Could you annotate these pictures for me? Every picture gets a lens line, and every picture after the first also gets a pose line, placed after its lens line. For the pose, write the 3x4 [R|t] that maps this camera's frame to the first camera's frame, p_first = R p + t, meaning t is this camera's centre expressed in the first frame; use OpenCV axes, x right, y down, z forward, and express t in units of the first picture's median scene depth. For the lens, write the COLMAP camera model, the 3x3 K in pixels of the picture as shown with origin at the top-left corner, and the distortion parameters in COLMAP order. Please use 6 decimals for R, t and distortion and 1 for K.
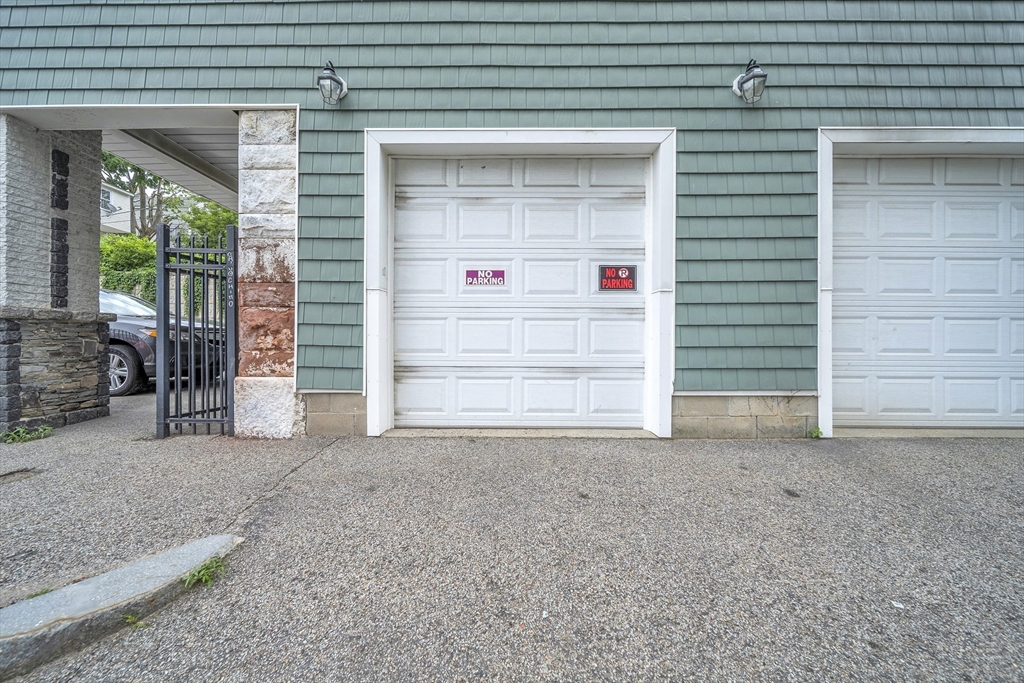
lens RADIAL K [[380.8, 0, 497.1], [0, 380.8, 332.3], [0, 0, 1]] dist [-0.000556, -0.000301]
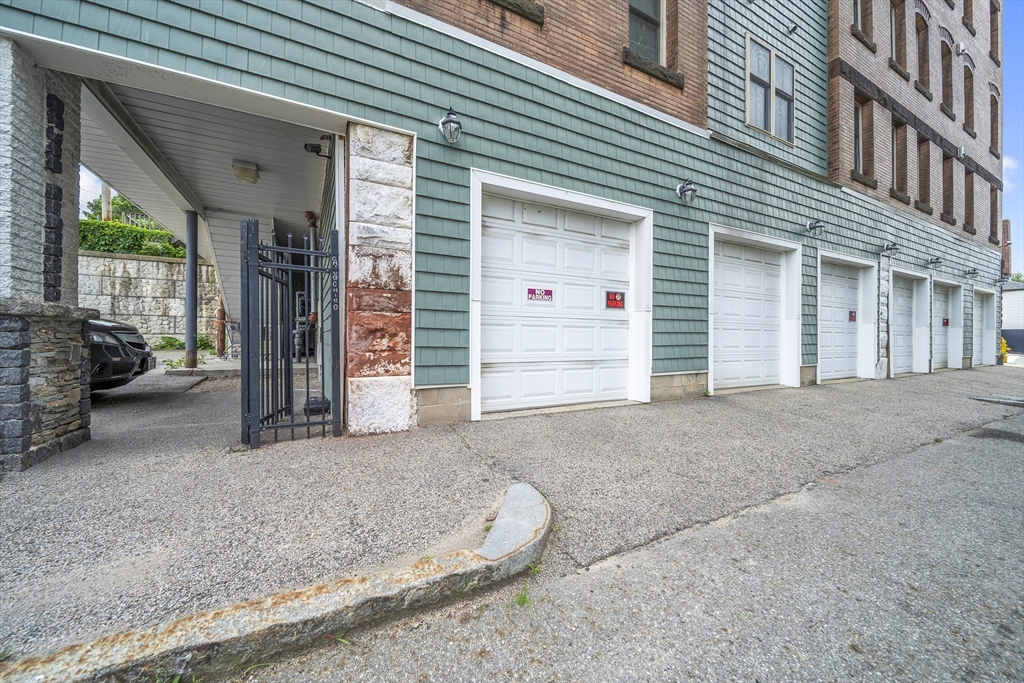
lens RADIAL K [[380.8, 0, 497.1], [0, 380.8, 332.3], [0, 0, 1]] dist [-0.000556, -0.000301]
pose [[0.883625, 0.008706, 0.468115, -0.820890], [-0.008665, 0.999960, -0.002241, -0.008782], [-0.468115, -0.002076, 0.883665, -0.108369]]
